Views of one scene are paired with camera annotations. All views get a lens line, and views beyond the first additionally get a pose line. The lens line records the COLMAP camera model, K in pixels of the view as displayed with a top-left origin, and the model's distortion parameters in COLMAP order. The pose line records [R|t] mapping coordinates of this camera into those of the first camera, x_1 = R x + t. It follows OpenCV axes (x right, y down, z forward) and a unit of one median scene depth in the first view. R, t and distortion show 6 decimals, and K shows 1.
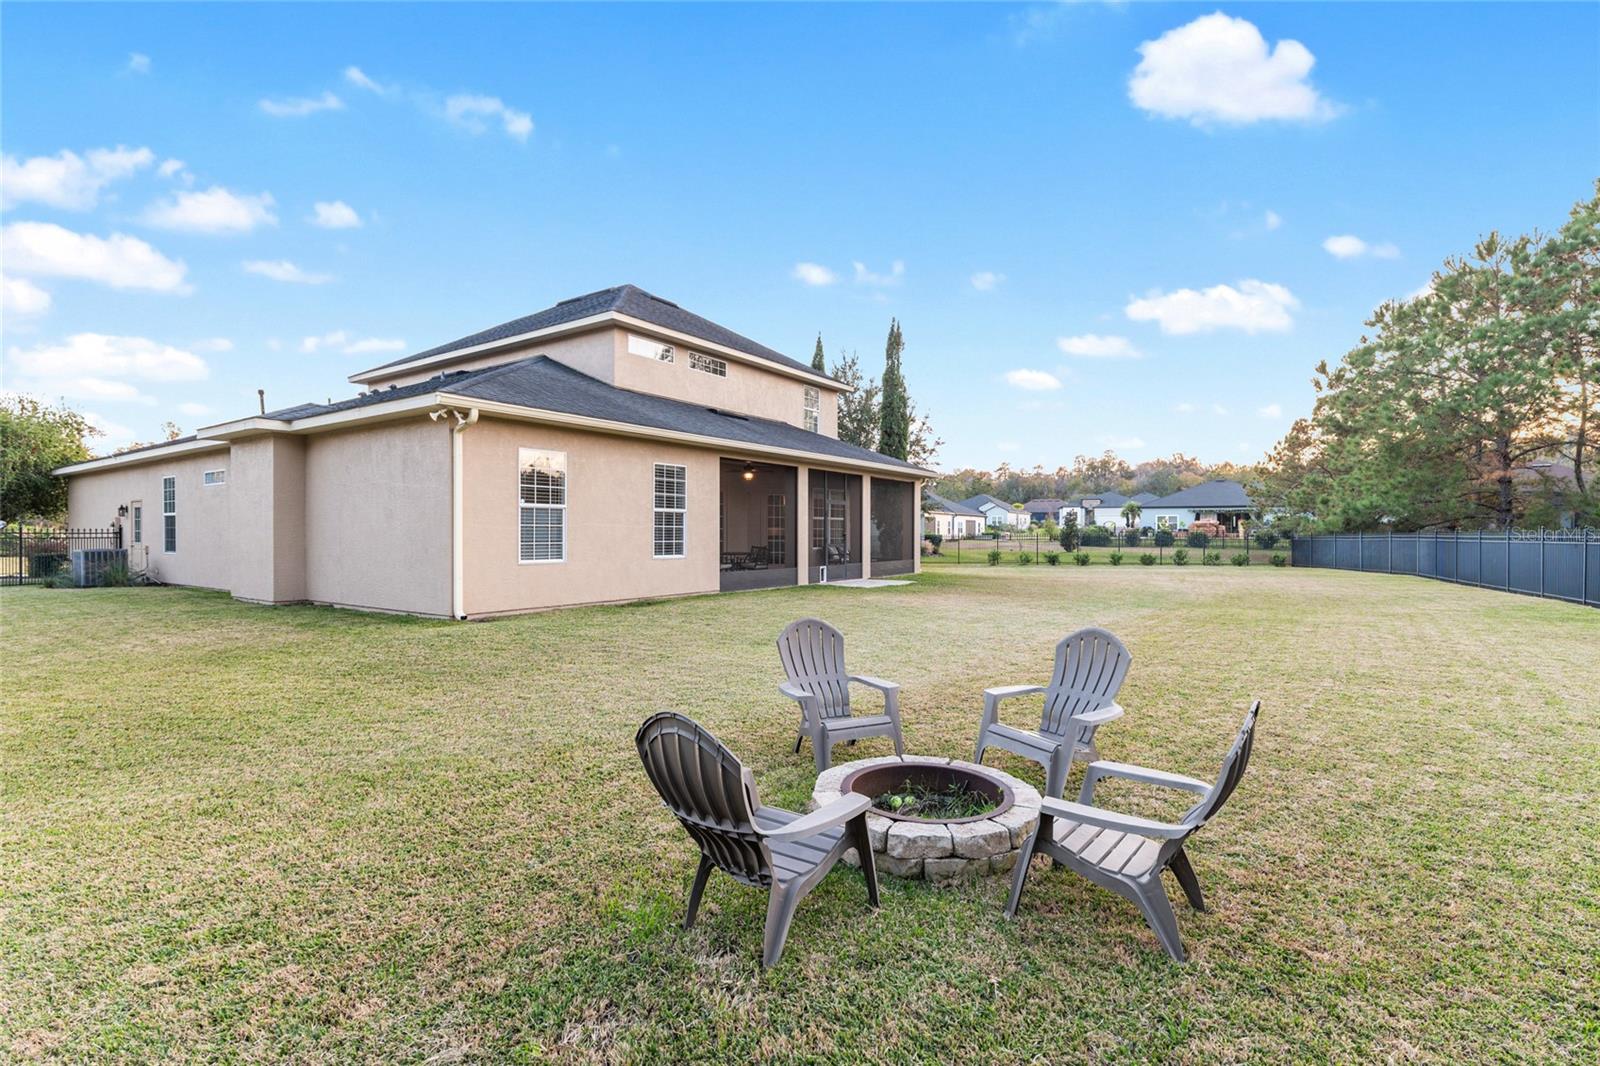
lens RADIAL K [[735.3, 0, 801.3], [0, 735.3, 533.6], [0, 0, 1]] dist [0.000699, 0.000507]
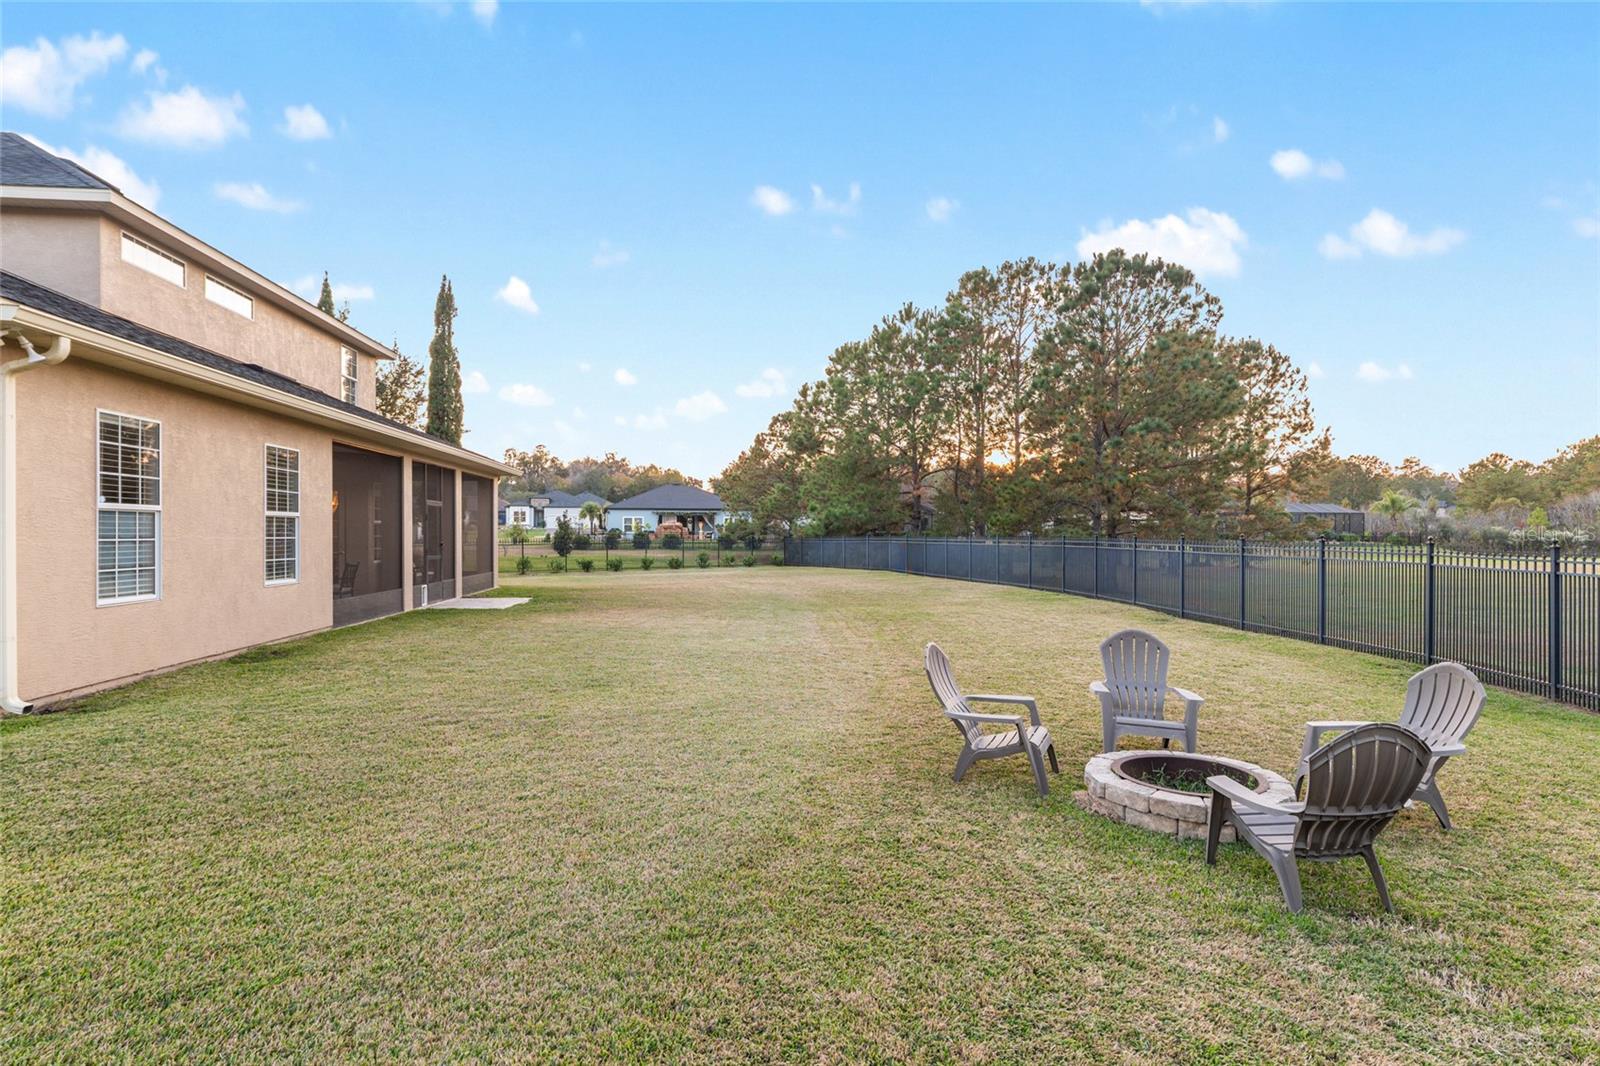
lens RADIAL K [[809.7, 0, 810.4], [0, 809.7, 531.1], [0, 0, 1]] dist [0.004328, -0.002021]
pose [[0.753467, -0.000870, 0.657485, -0.159841], [0.003788, 0.999988, -0.003018, -0.006075], [-0.657475, 0.004765, 0.753462, 0.057008]]
